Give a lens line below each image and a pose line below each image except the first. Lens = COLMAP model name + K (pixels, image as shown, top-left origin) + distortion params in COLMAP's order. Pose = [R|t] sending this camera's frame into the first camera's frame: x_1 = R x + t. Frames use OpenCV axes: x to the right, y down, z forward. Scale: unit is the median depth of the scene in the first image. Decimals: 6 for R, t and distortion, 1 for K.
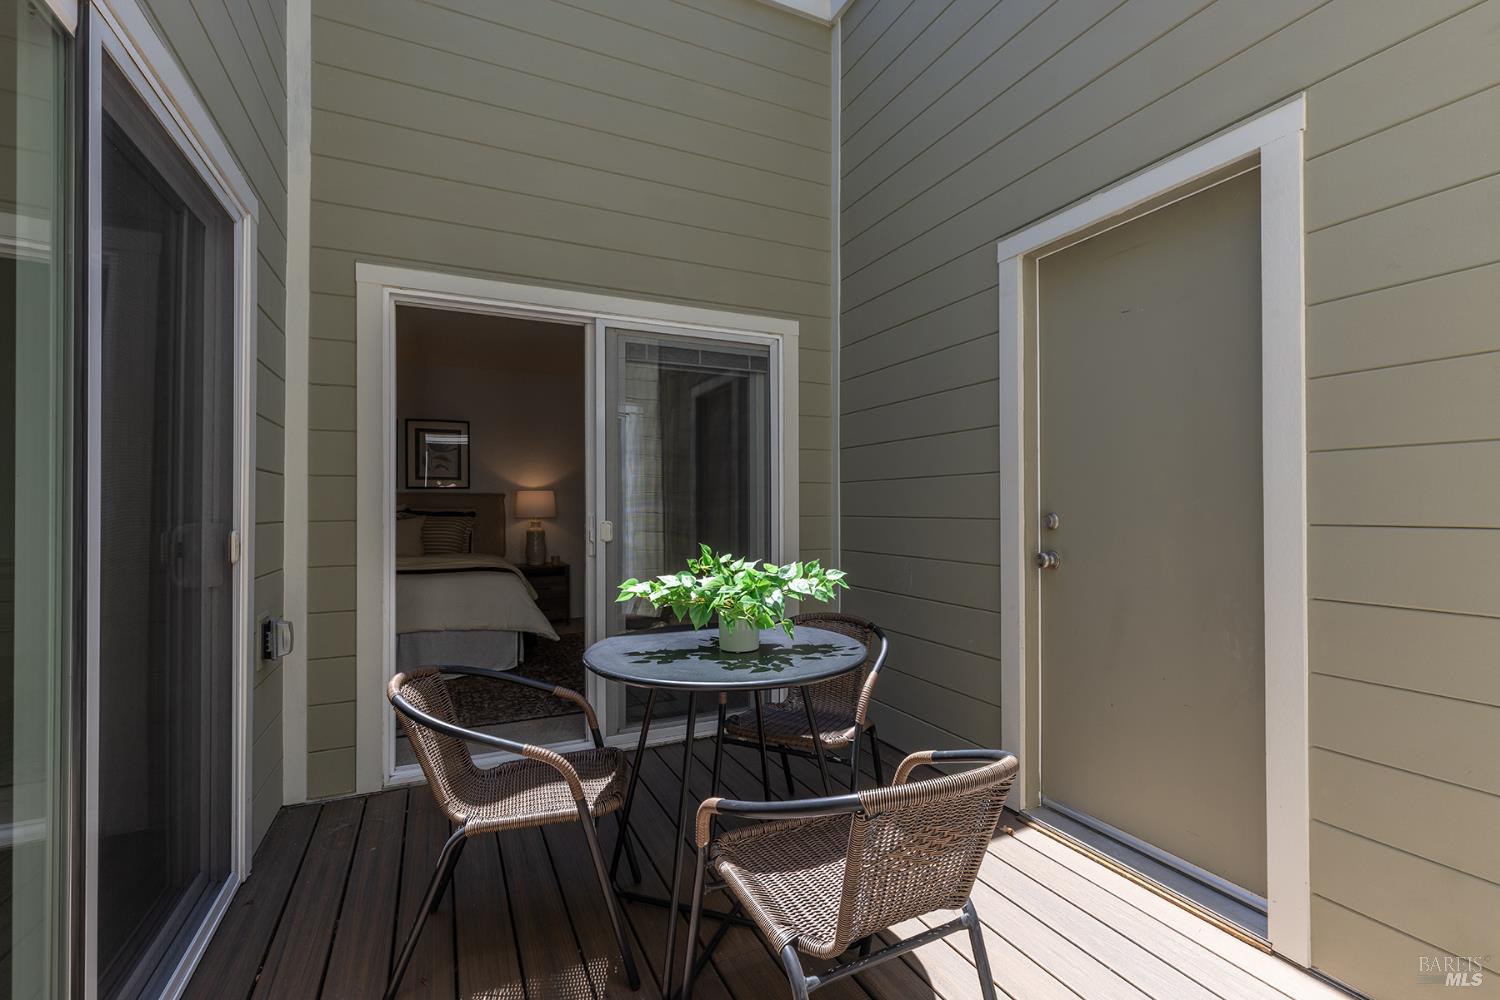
lens RADIAL K [[684.9, 0, 757.7], [0, 684.9, 505.6], [0, 0, 1]] dist [0.000338, -0.000563]
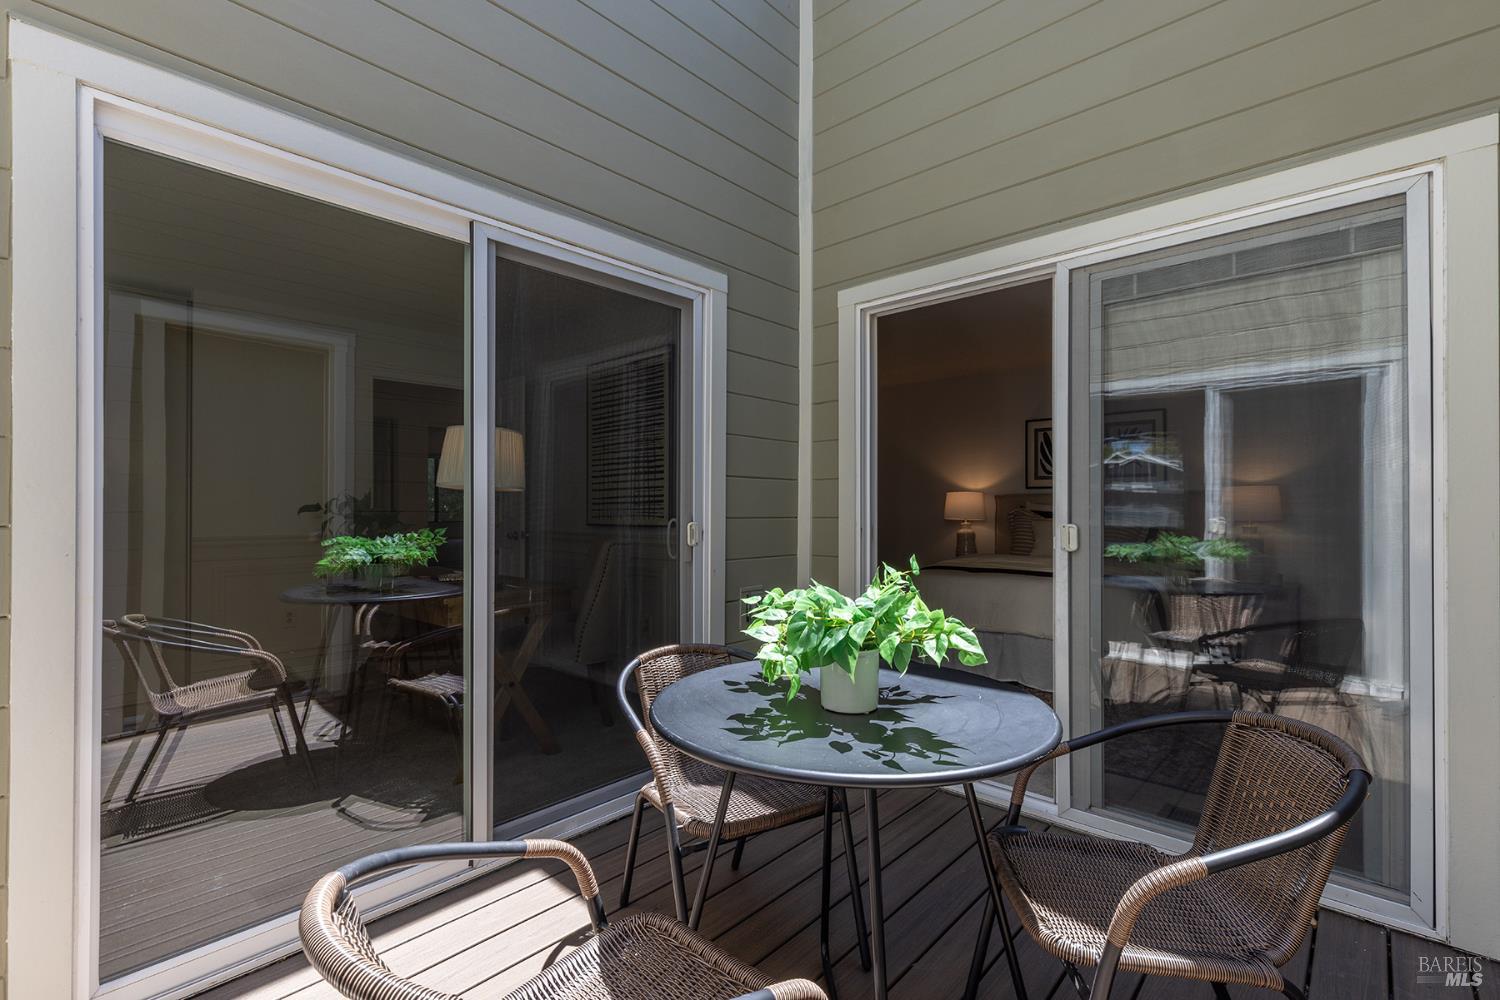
lens RADIAL K [[684.9, 0, 757.7], [0, 684.9, 505.6], [0, 0, 1]] dist [0.000338, -0.000563]
pose [[0.345170, -0.001599, -0.938539, 0.422317], [0.000284, 0.999999, -0.001599, 0.001867], [0.938540, 0.000285, 0.345170, 0.470748]]
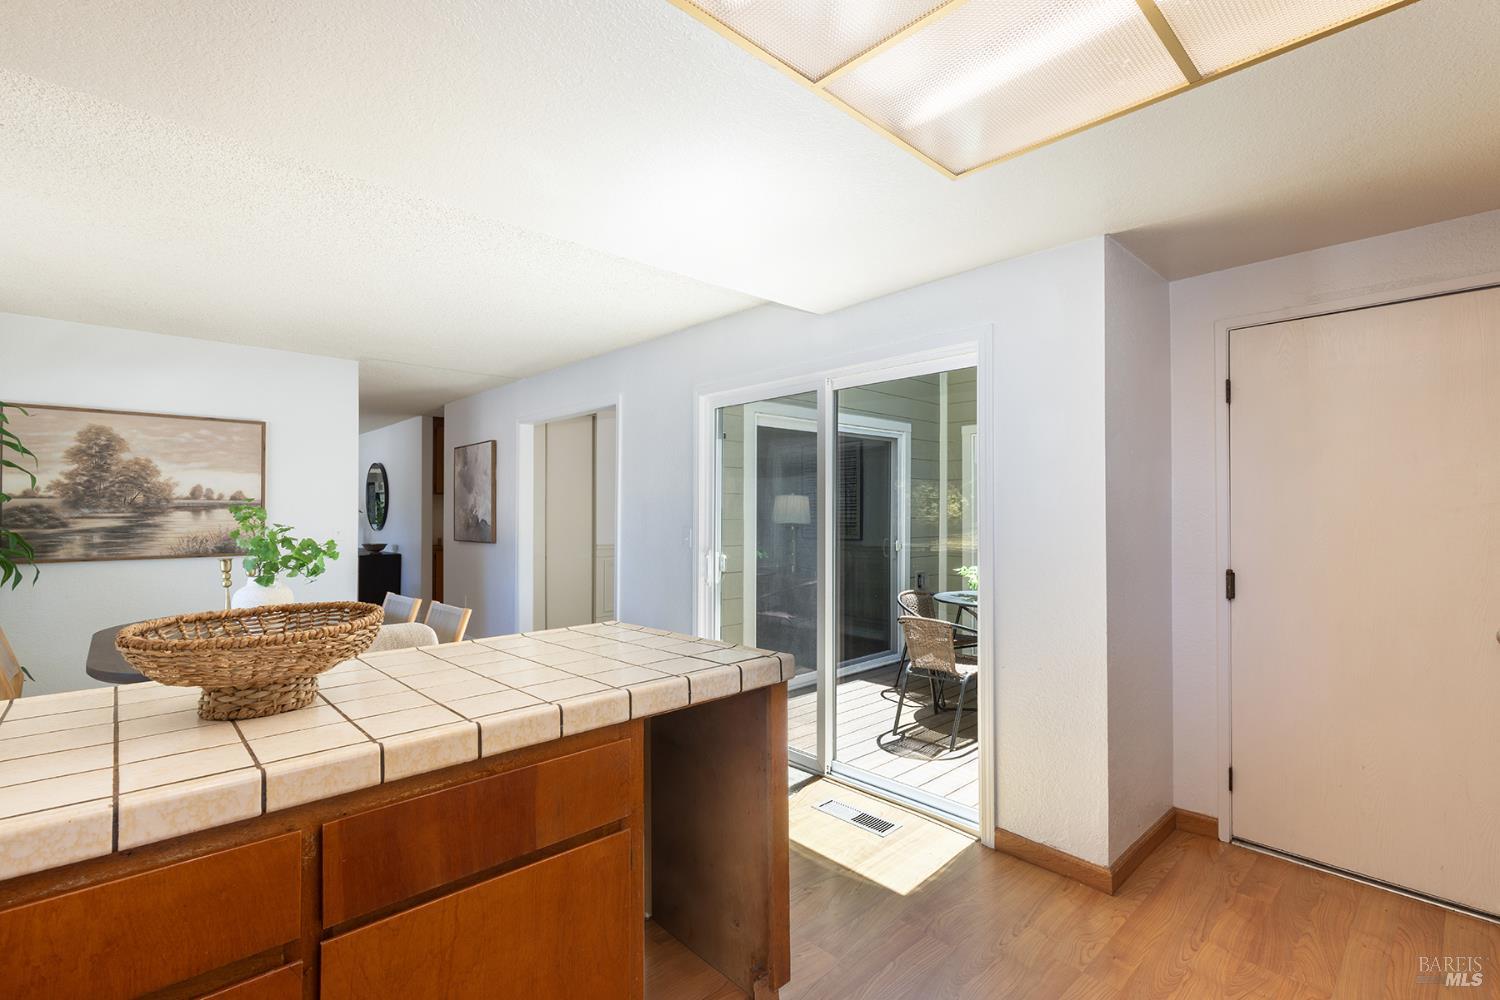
lens RADIAL K [[684.9, 0, 757.7], [0, 684.9, 505.6], [0, 0, 1]] dist [0.000338, -0.000563]
pose [[0.283823, -0.000424, -0.958877, 1.494739], [0.002708, 0.999996, 0.000359, -0.094927], [0.958873, -0.002698, 0.283823, -0.383507]]
